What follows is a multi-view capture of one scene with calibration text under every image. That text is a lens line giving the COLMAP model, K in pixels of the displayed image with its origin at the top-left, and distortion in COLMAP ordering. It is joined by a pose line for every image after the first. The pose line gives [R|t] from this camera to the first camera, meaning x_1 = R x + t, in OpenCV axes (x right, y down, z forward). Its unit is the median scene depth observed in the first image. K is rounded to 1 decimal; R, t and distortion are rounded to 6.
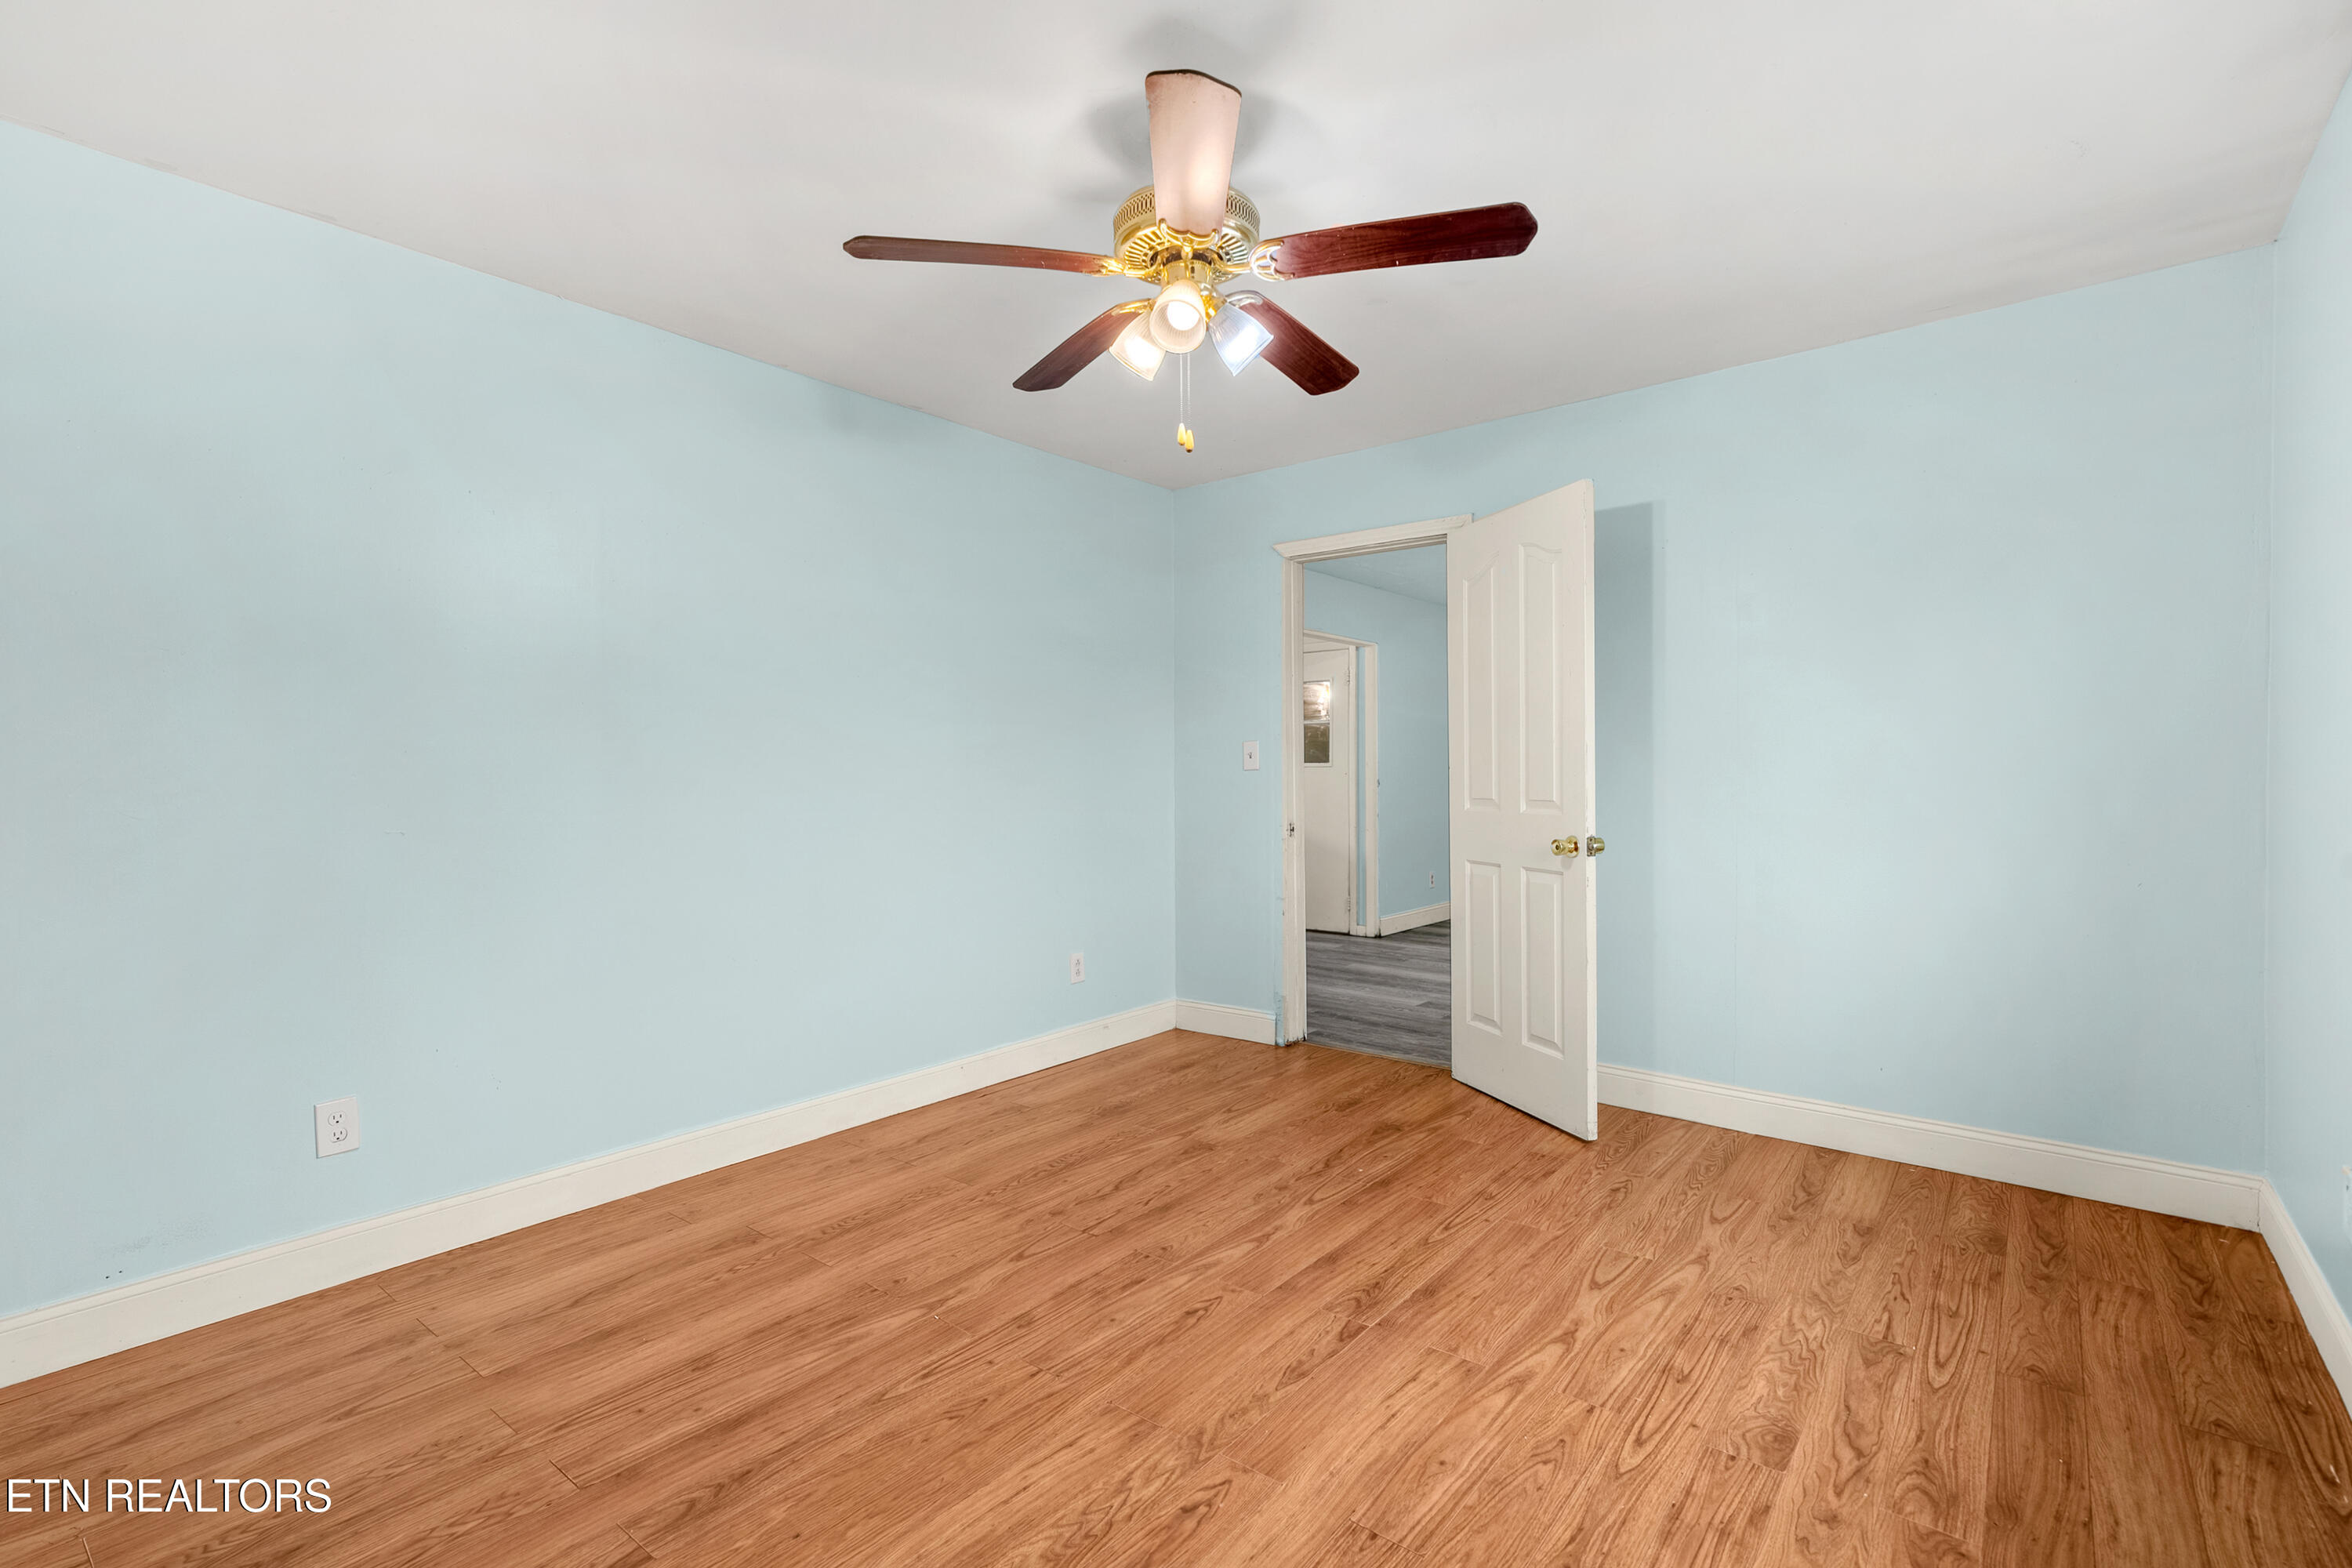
lens RADIAL K [[1084.5, 0, 1167.5], [0, 1084.5, 778.5], [0, 0, 1]] dist [-0.000257, -0.000246]
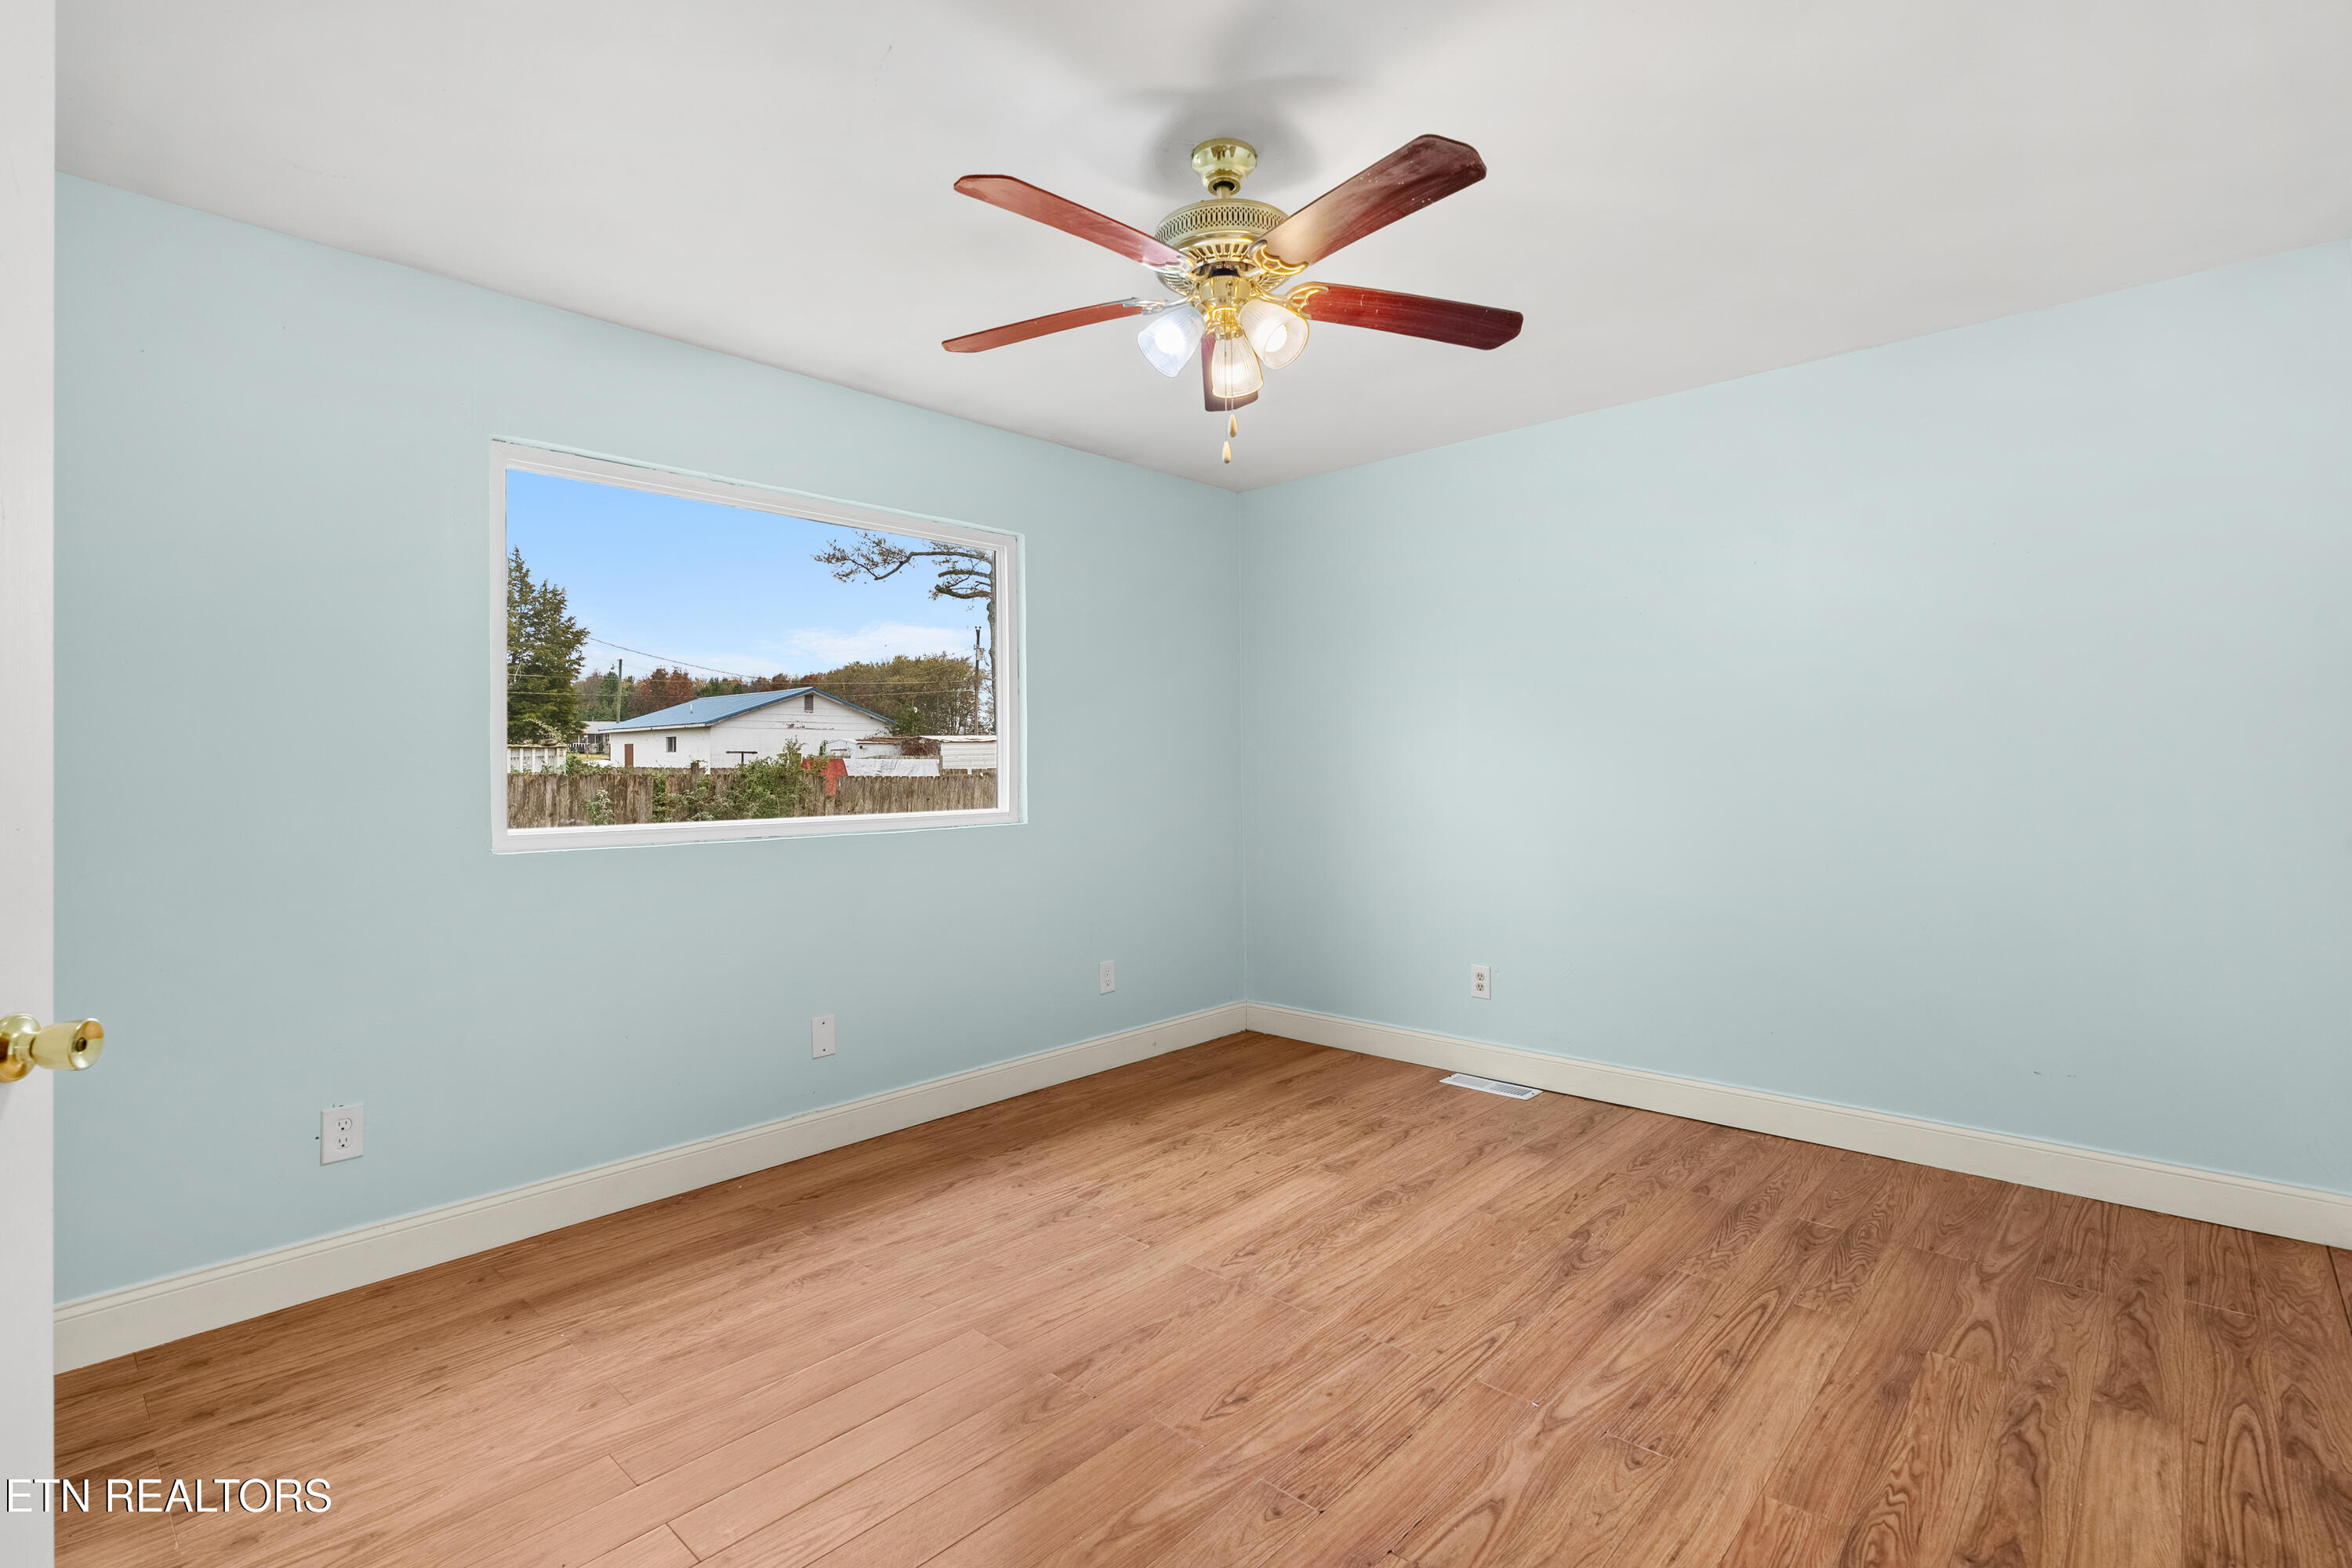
lens RADIAL K [[1084.5, 0, 1167.5], [0, 1084.5, 778.5], [0, 0, 1]] dist [-0.000257, -0.000246]
pose [[-0.996965, 0.019620, 0.075333, 0.005800], [0.020766, 0.999680, 0.014460, -0.024389], [-0.075026, 0.015980, -0.997054, 2.035165]]
